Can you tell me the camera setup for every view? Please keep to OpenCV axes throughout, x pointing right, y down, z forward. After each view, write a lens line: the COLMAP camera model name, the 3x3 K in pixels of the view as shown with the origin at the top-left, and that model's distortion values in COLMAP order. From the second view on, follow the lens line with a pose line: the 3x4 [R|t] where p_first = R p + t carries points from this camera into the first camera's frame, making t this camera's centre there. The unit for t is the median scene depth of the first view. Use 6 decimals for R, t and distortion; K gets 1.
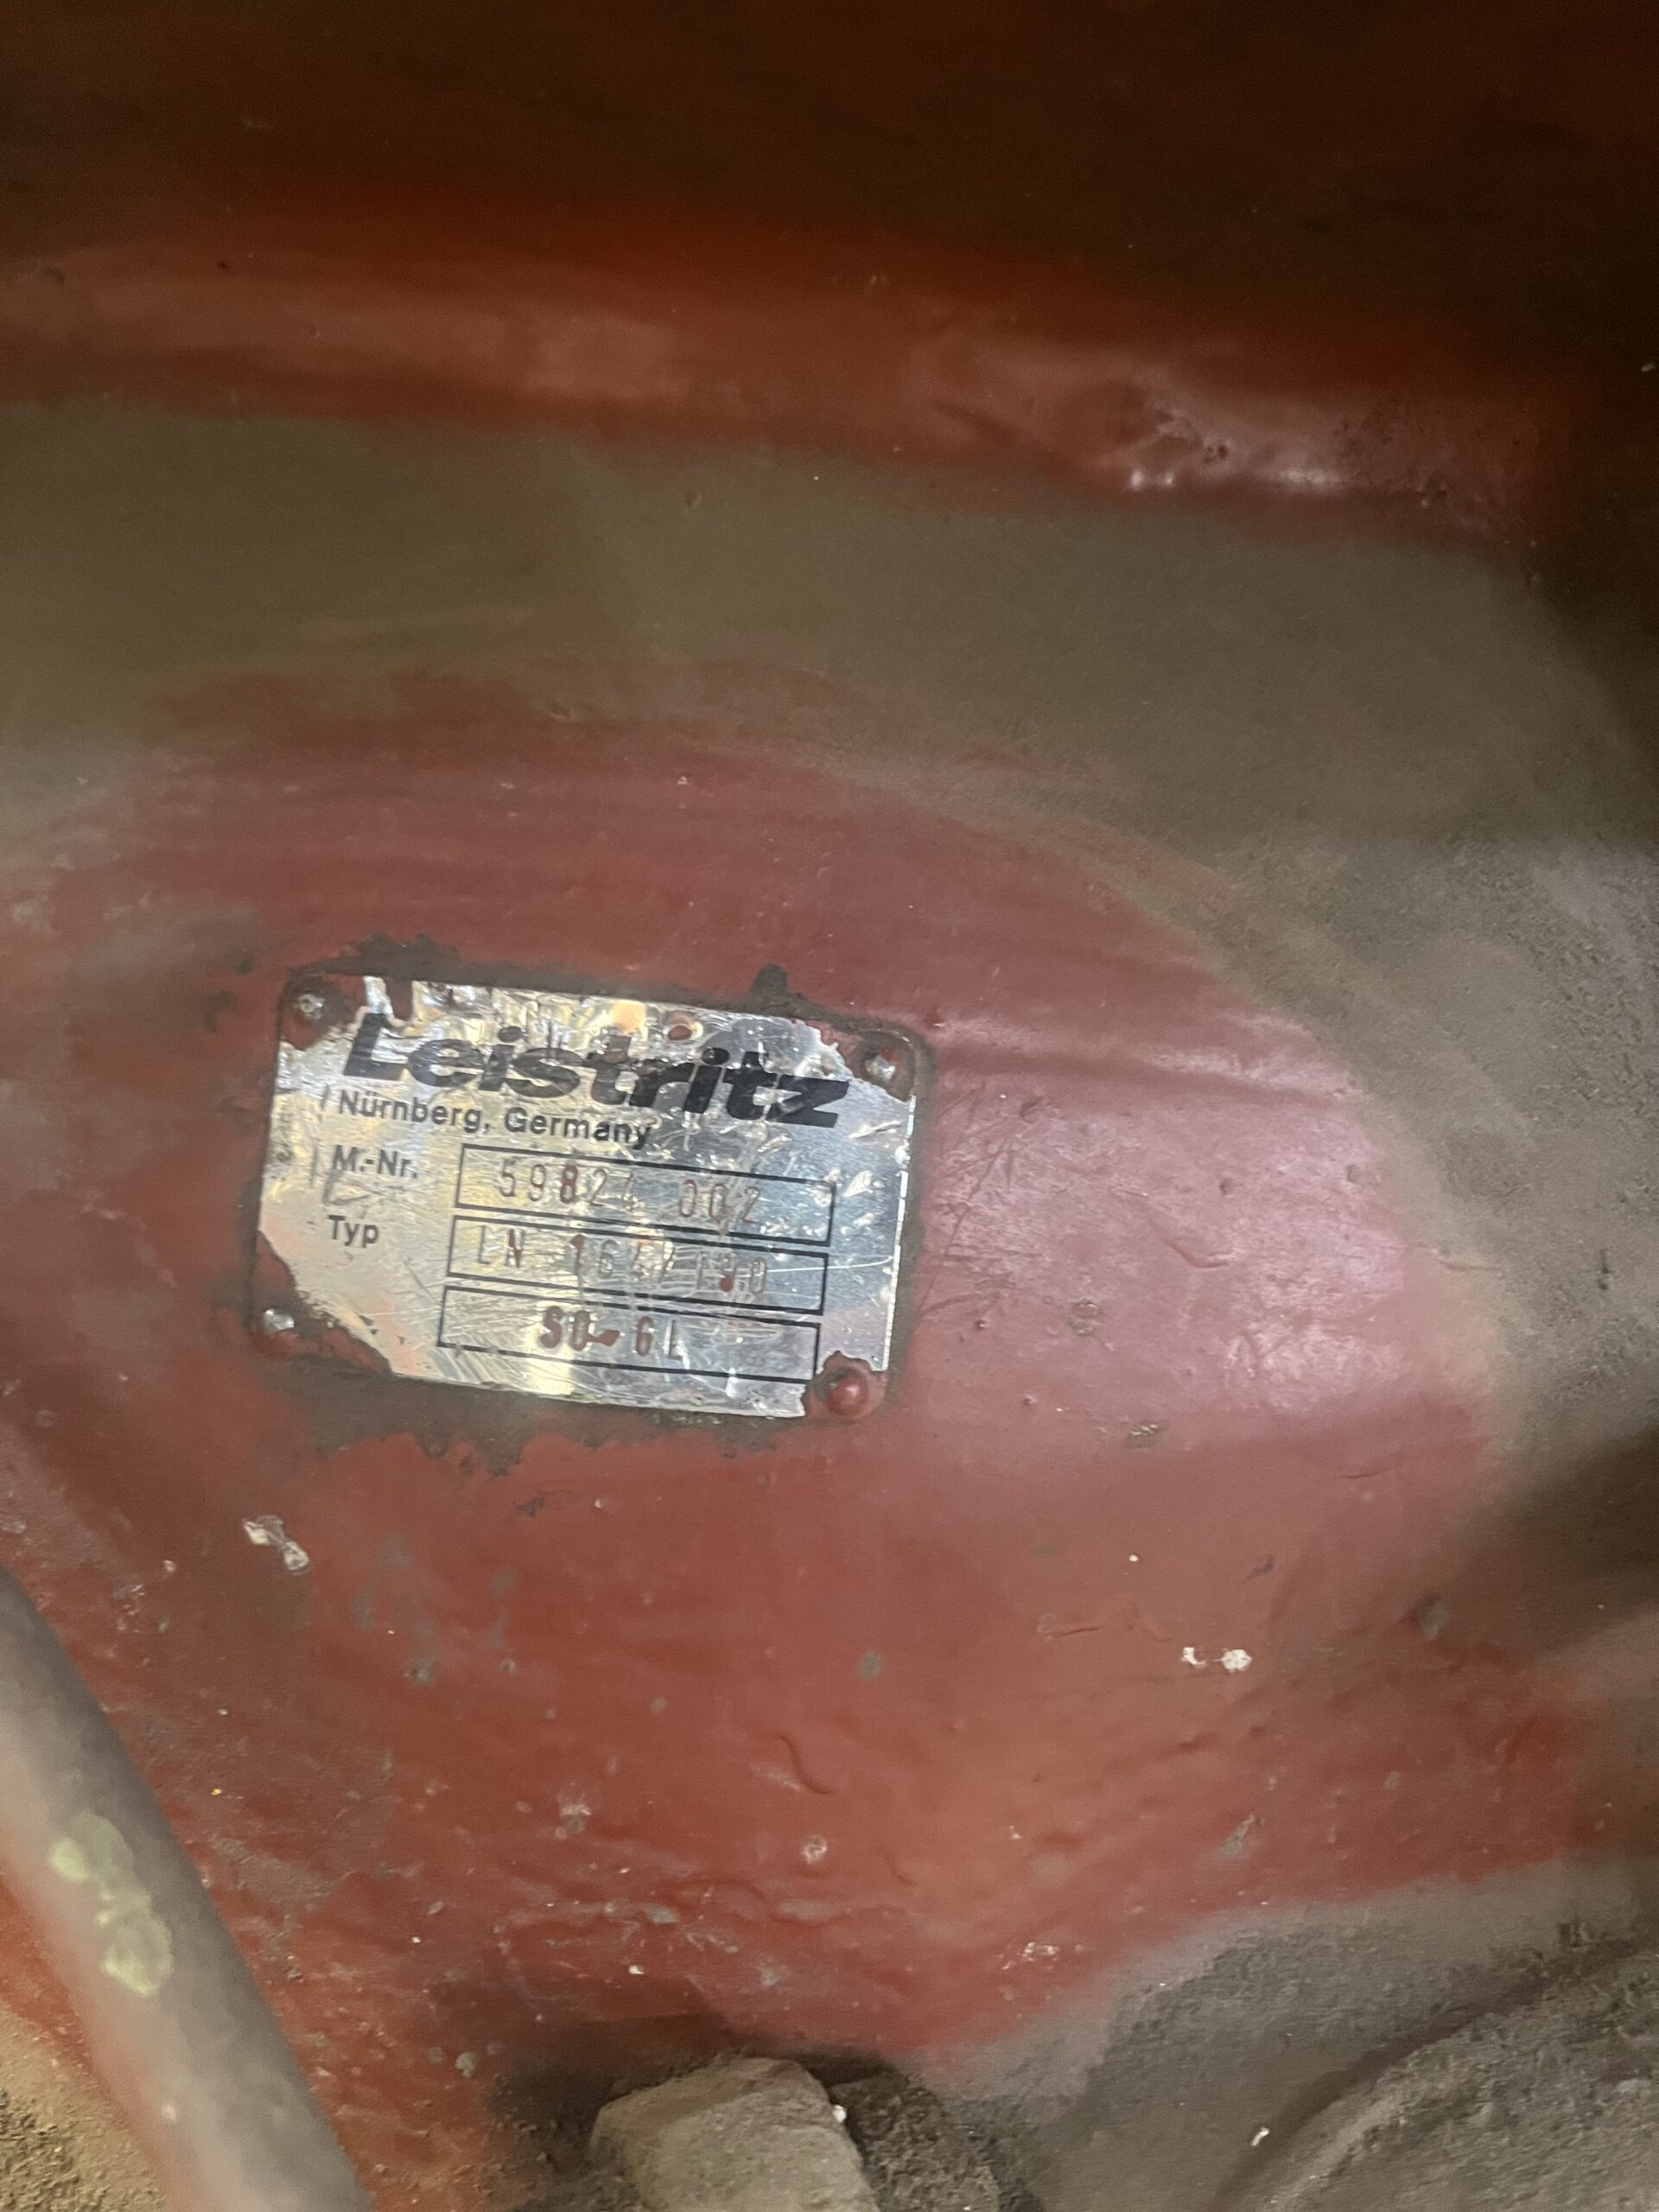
lens RADIAL K [[1683.6, 0, 816.3], [0, 1683.6, 1119.9], [0, 0, 1]] dist [0.054144, -0.075479]
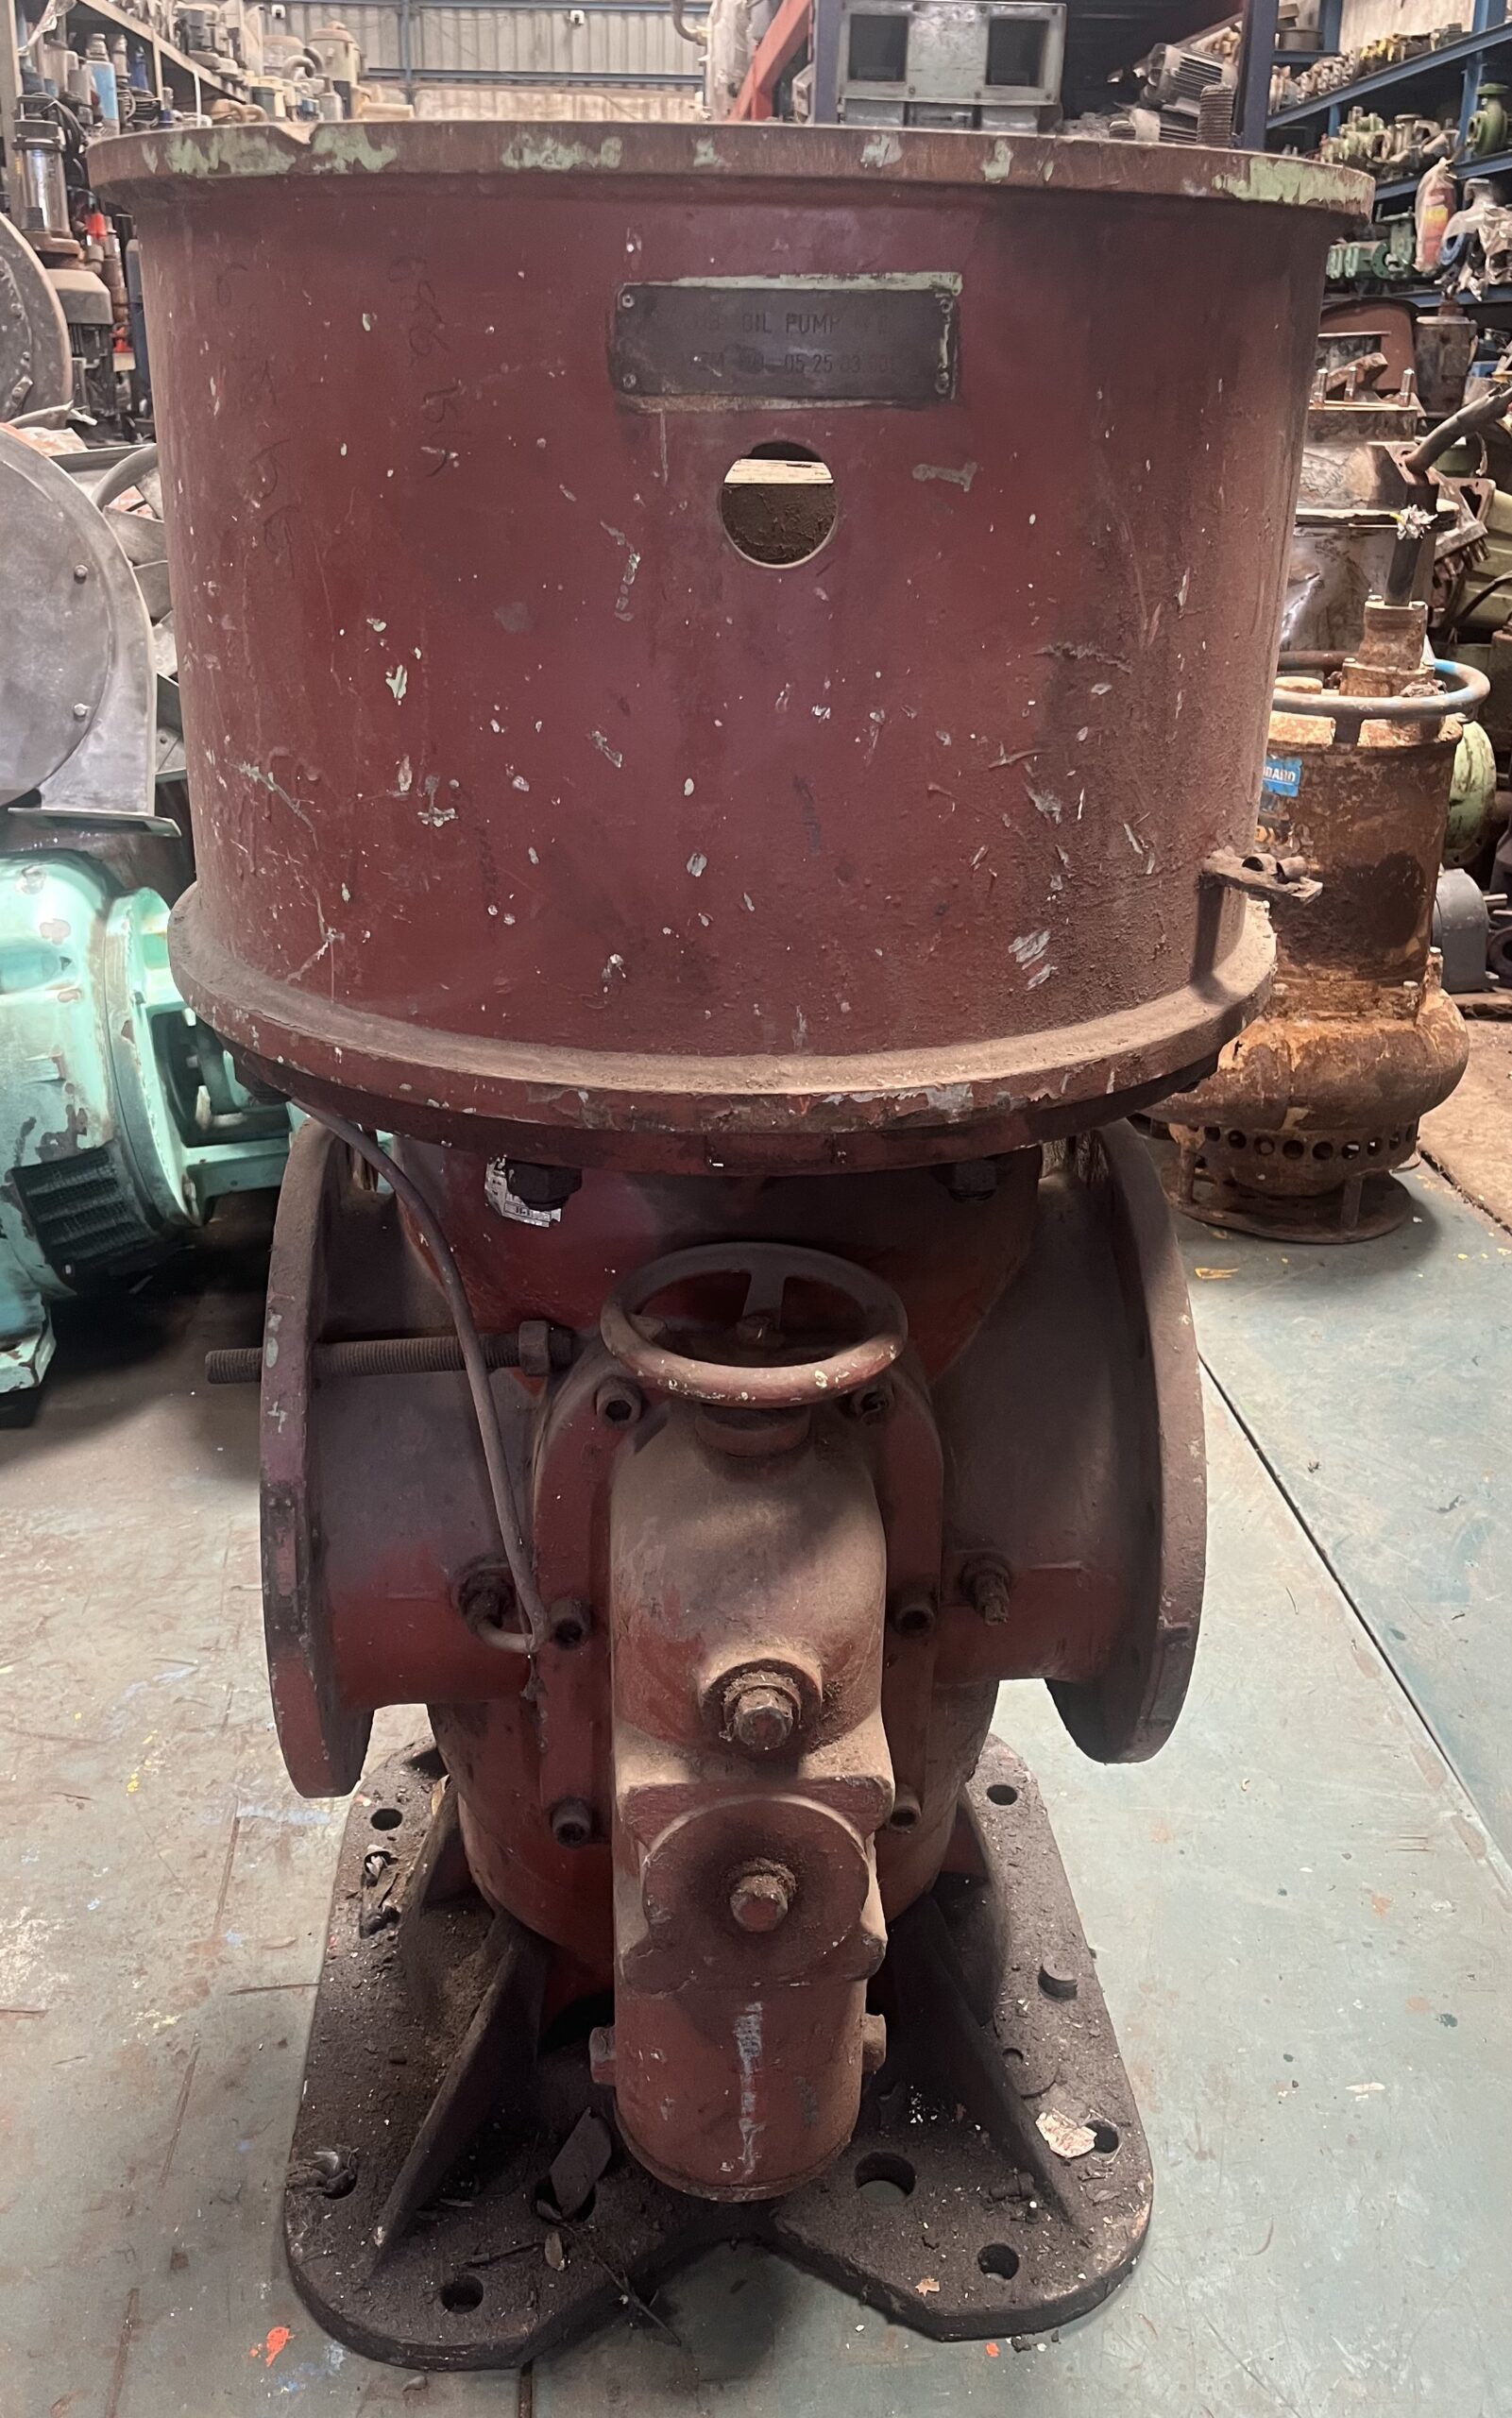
lens RADIAL K [[1919.0, 0, 758.1], [0, 1919.0, 1165.2], [0, 0, 1]] dist [0.066183, -0.067821]
pose [[0.894774, 0.088588, -0.437644, 4.057130], [-0.028258, 0.989392, 0.142499, -1.178714], [0.445625, -0.115137, 0.887785, -5.376656]]
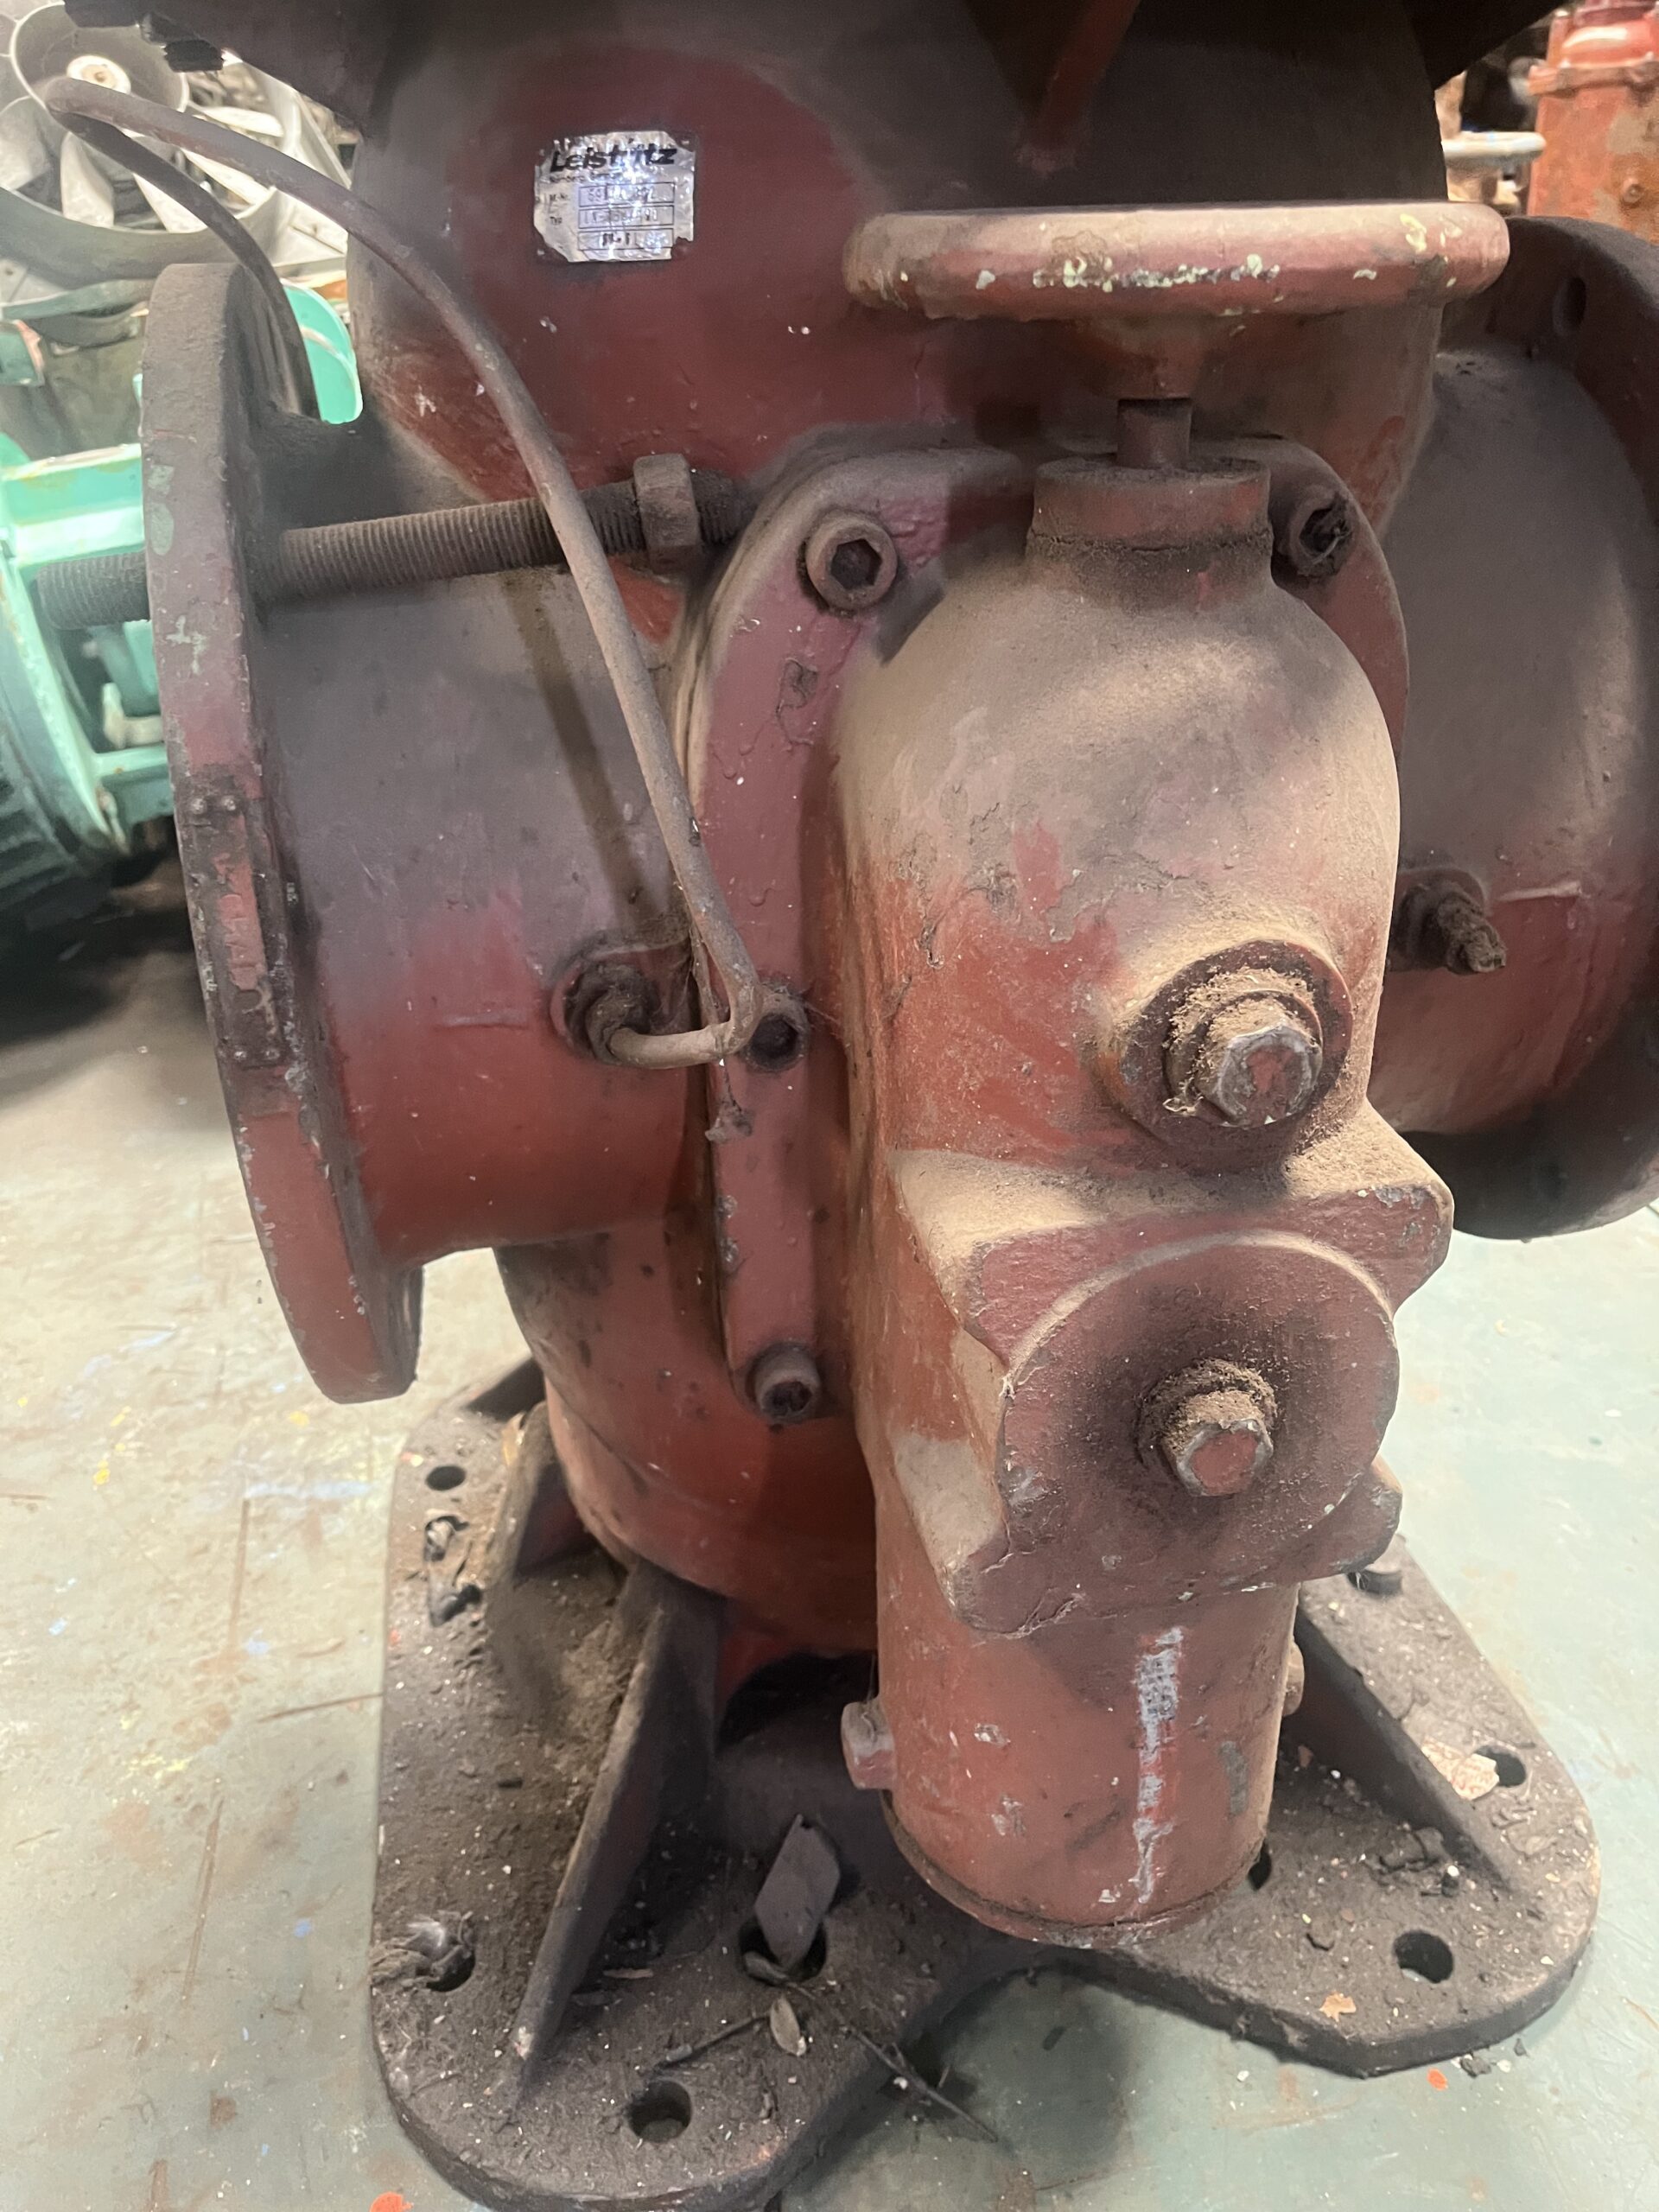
lens RADIAL K [[1683.6, 0, 816.3], [0, 1683.6, 1119.9], [0, 0, 1]] dist [0.054144, -0.075479]
pose [[0.931817, 0.043175, -0.360352, 1.615419], [0.045773, 0.970989, 0.234701, 1.096732], [0.360031, -0.235193, 0.902808, -2.488476]]
